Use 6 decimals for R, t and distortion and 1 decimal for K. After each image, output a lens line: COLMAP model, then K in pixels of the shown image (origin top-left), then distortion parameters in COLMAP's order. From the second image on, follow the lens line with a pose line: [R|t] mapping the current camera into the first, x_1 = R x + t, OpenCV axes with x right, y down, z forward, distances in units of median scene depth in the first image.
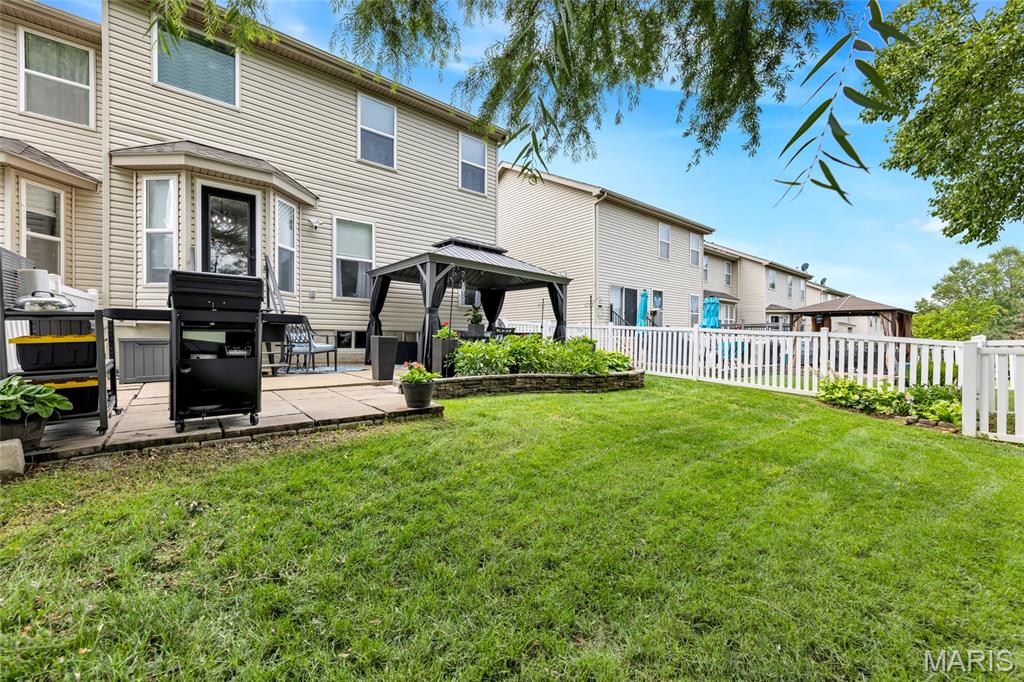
lens RADIAL K [[409.8, 0, 517.0], [0, 409.8, 337.5], [0, 0, 1]] dist [0.006655, -0.000312]
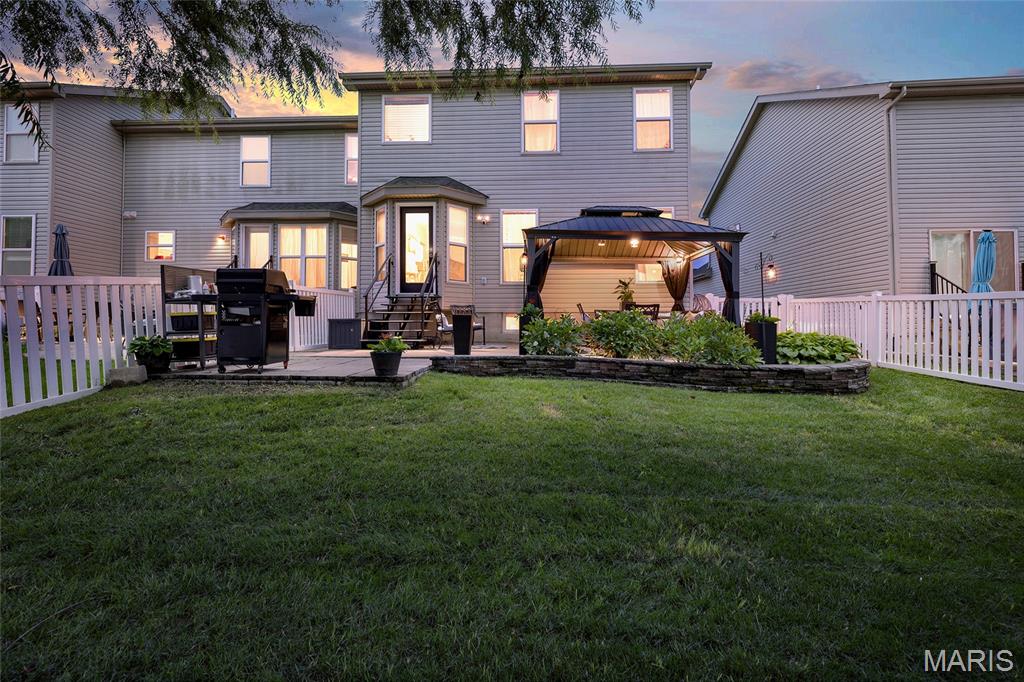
lens RADIAL K [[423.1, 0, 511.8], [0, 423.1, 317.7], [0, 0, 1]] dist [0.001985, -0.000020]
pose [[0.727486, -0.019291, -0.685851, 0.426774], [0.004603, 0.999719, -0.023236, 0.025756], [0.686107, 0.013747, 0.727371, 0.236985]]
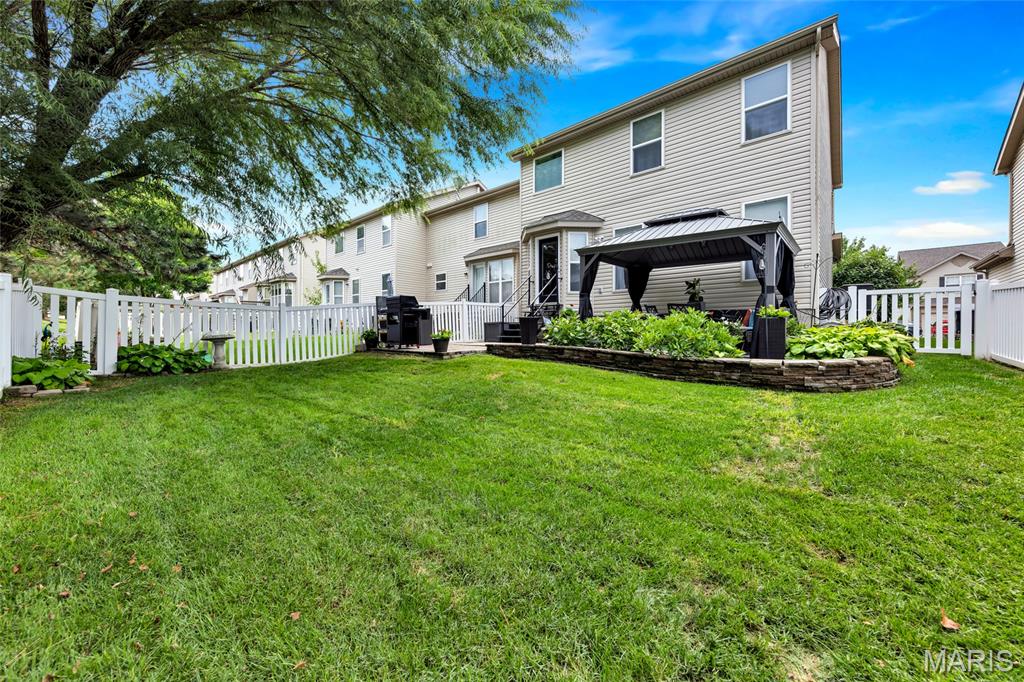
lens RADIAL K [[376.1, 0, 510.7], [0, 376.1, 336.7], [0, 0, 1]] dist [0.000645, 0.000098]
pose [[0.146794, 0.008614, -0.989130, 0.855986], [0.004697, 0.999945, 0.009405, 0.045796], [0.989156, -0.006027, 0.146745, 0.599270]]
